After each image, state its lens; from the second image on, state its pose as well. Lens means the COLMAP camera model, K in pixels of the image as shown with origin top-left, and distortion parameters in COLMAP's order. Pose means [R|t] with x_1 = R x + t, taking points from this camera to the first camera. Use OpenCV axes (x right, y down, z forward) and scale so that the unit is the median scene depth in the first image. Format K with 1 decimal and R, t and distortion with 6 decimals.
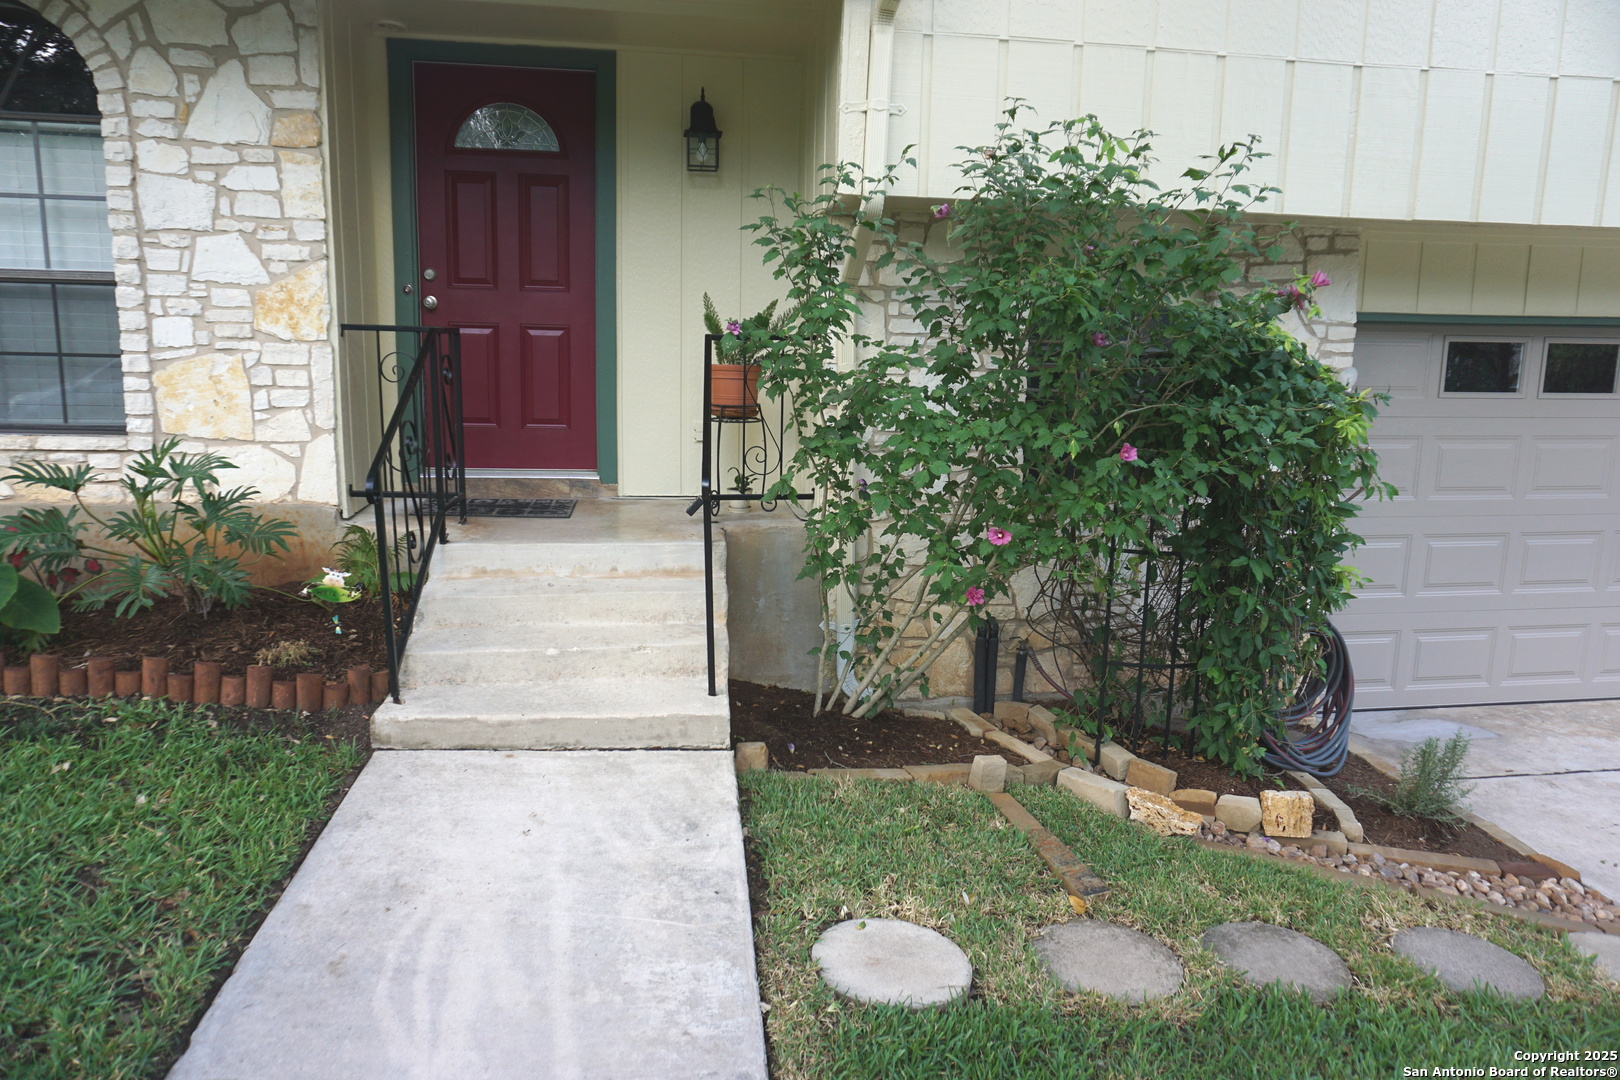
lens RADIAL K [[1091.4, 0, 817.6], [0, 1091.4, 539.4], [0, 0, 1]] dist [-0.026615, 0.017195]
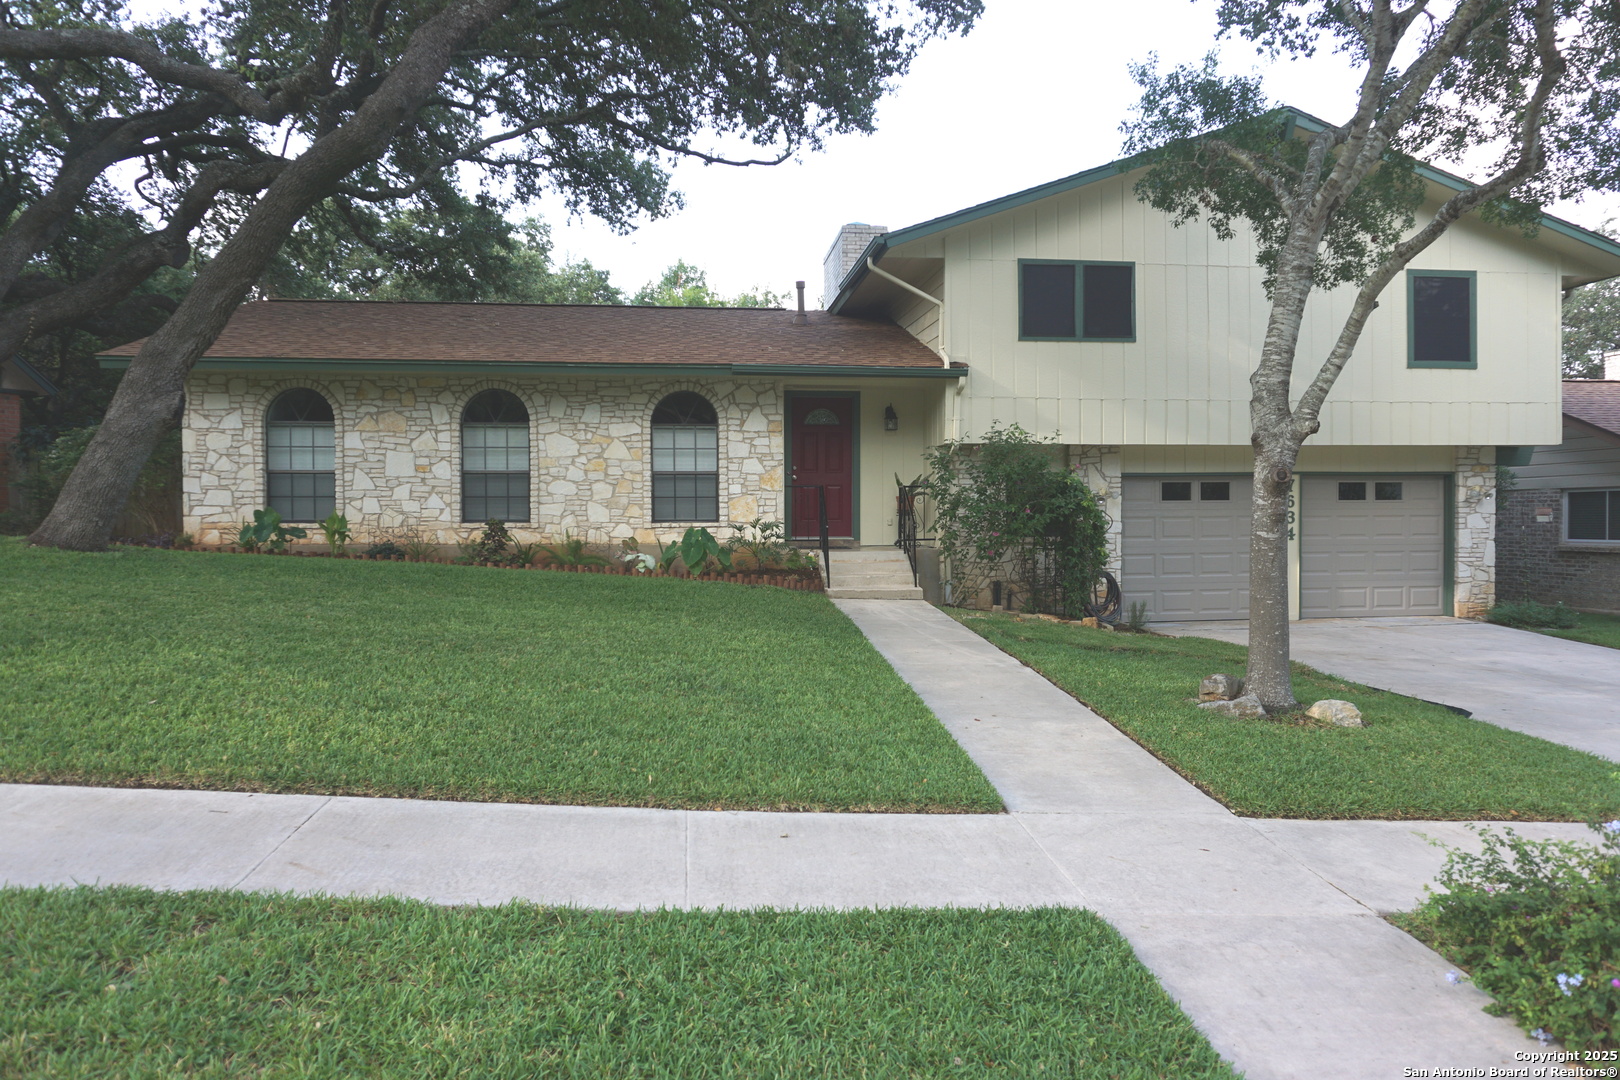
lens RADIAL K [[1091.4, 0, 806.6], [0, 1091.4, 540.8], [0, 0, 1]] dist [-0.026615, 0.017195]
pose [[0.999075, -0.023699, -0.035878, -0.279808], [0.018029, 0.988395, -0.150833, 0.455660], [0.039037, 0.150046, 0.987908, -2.180778]]
